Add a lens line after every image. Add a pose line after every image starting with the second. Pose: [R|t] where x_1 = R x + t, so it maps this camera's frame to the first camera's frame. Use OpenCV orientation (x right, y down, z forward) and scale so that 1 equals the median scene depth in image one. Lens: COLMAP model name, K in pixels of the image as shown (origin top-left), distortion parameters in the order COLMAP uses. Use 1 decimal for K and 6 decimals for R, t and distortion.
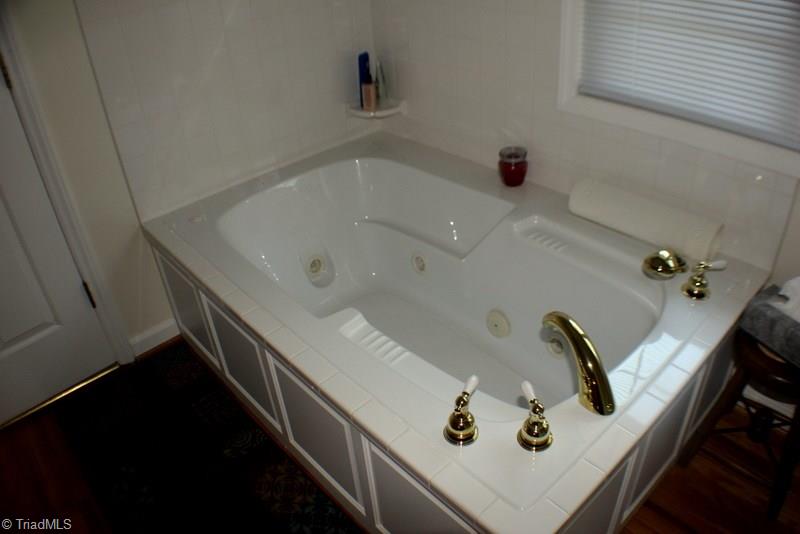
lens RADIAL K [[580.2, 0, 400.0], [0, 580.2, 267.0], [0, 0, 1]] dist [-0.231347, 0.000210]
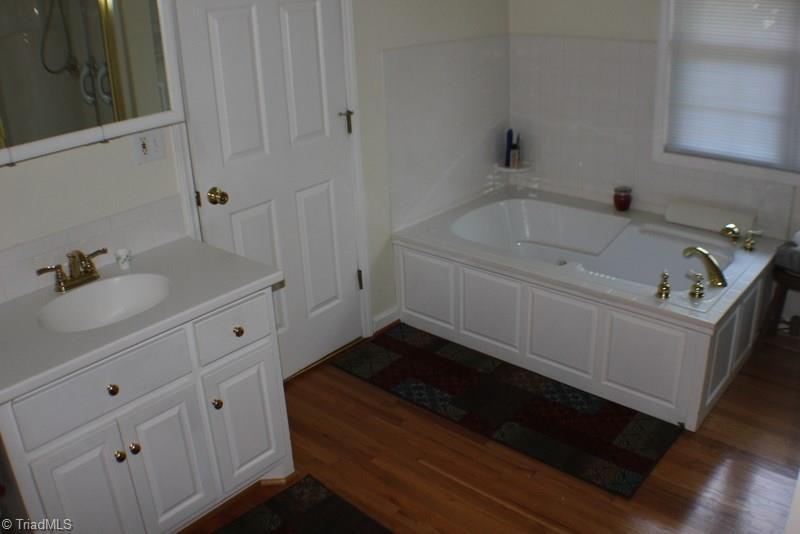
lens RADIAL K [[693.0, 0, 400.0], [0, 693.0, 267.0], [0, 0, 1]] dist [-0.135549, -0.149941]
pose [[0.994636, -0.018675, 0.101738, -0.634291], [0.036822, 0.983062, -0.179537, 0.339615], [-0.096661, 0.182320, 0.978476, -0.791499]]
